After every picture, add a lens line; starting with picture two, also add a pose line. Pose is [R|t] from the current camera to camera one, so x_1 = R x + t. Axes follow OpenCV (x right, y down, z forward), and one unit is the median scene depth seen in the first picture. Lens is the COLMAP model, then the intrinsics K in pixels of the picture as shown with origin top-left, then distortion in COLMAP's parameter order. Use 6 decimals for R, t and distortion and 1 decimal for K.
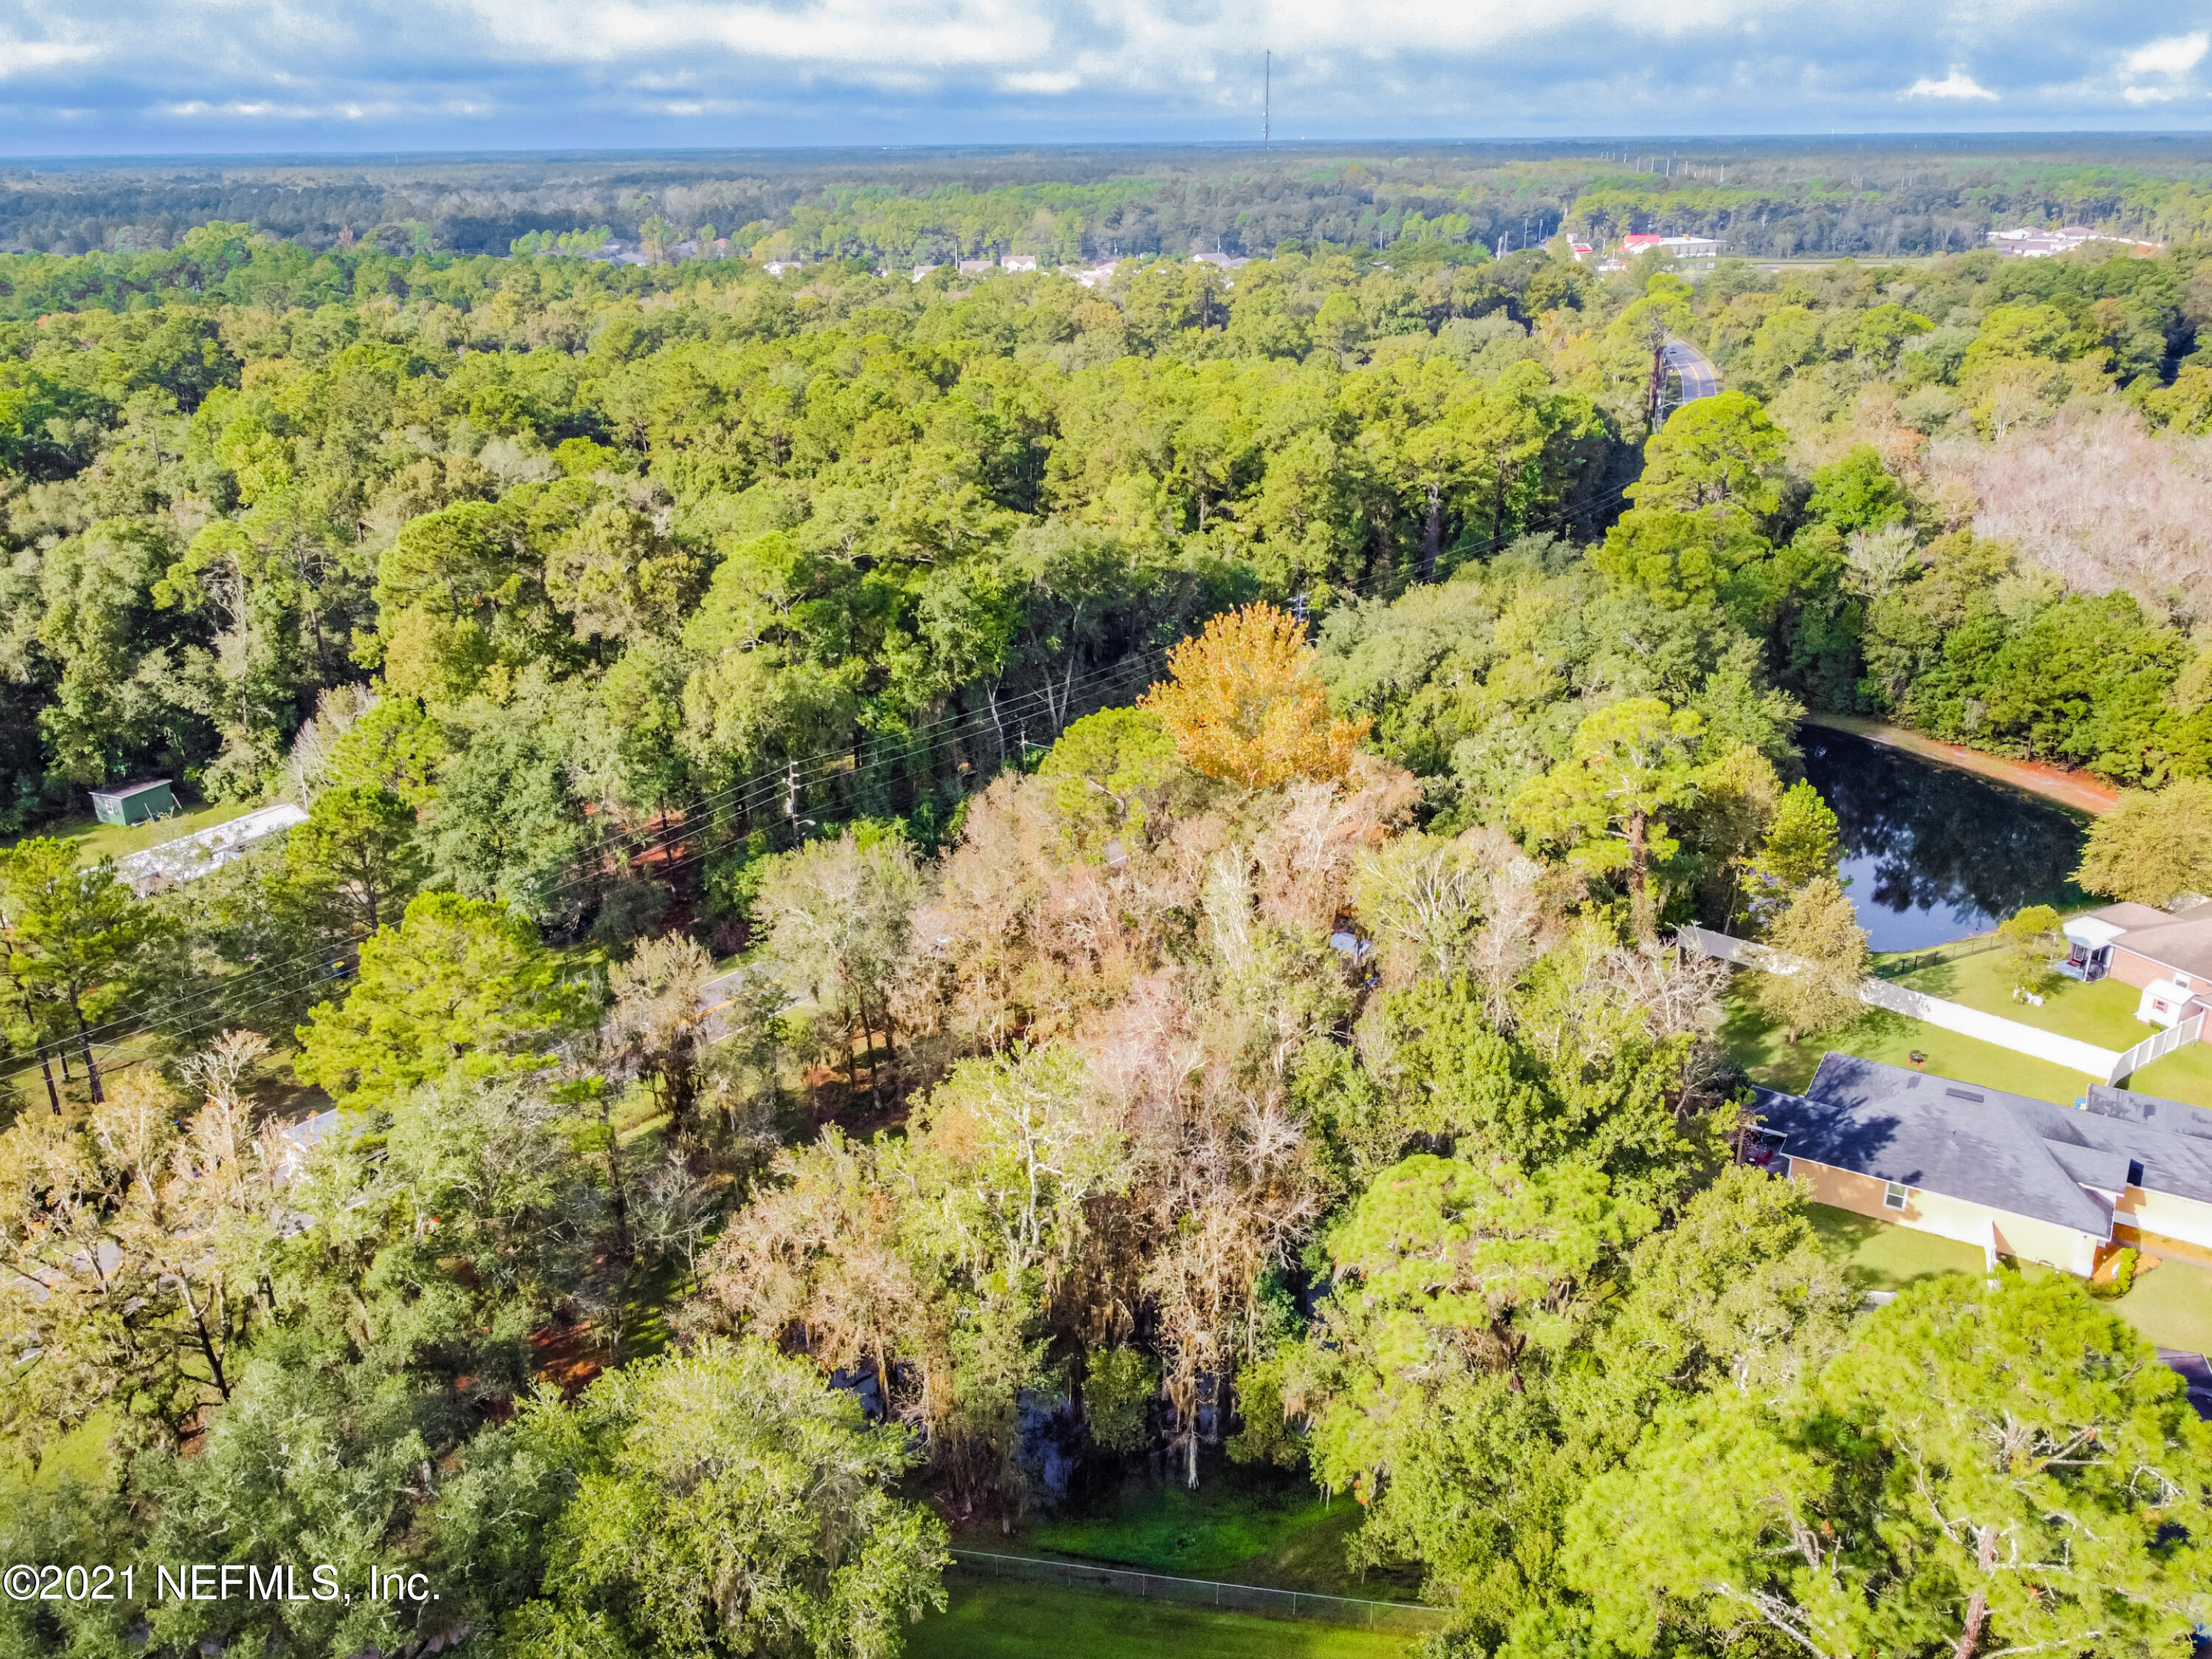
lens RADIAL K [[1681.0, 0, 1106.4], [0, 1681.0, 829.5], [0, 0, 1]] dist [0.007272, -0.009352]
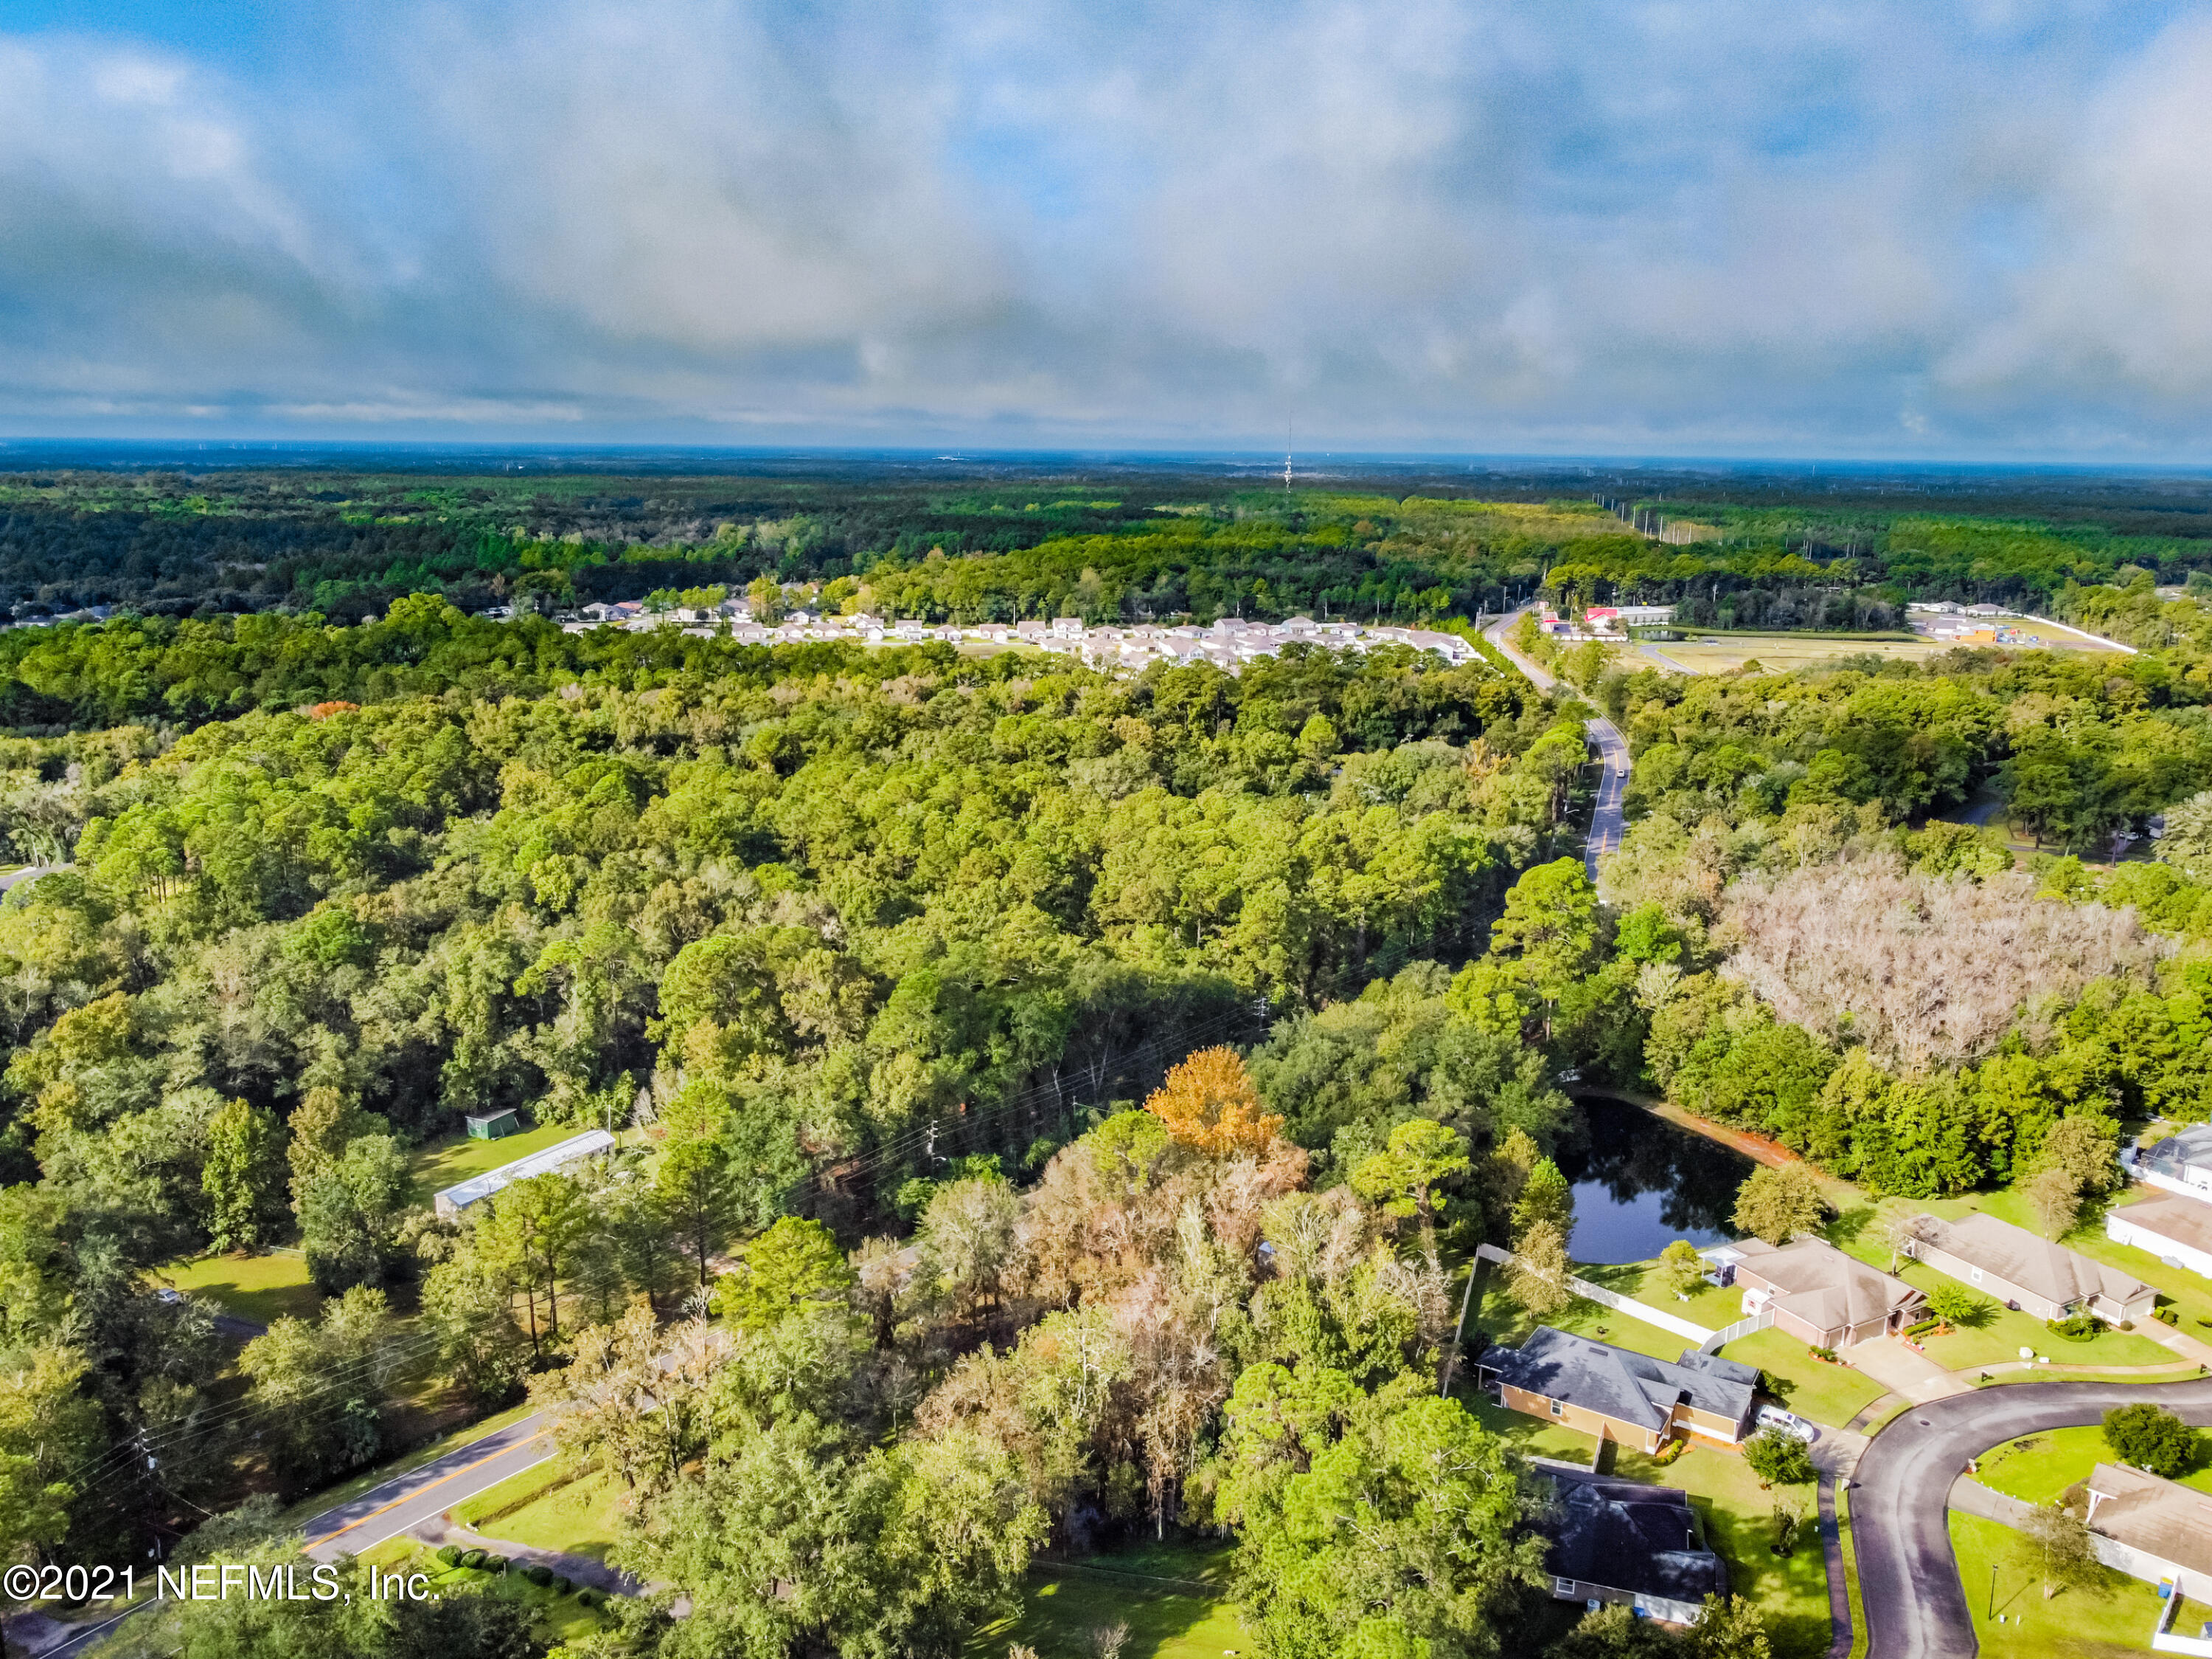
lens RADIAL K [[1681.0, 0, 1109.1], [0, 1681.0, 832.5], [0, 0, 1]] dist [0.007272, -0.009352]
pose [[0.999456, 0.028988, -0.015716, -0.000540], [-0.031003, 0.988431, -0.148468, -0.077792], [0.011230, 0.148874, 0.988792, -0.628147]]
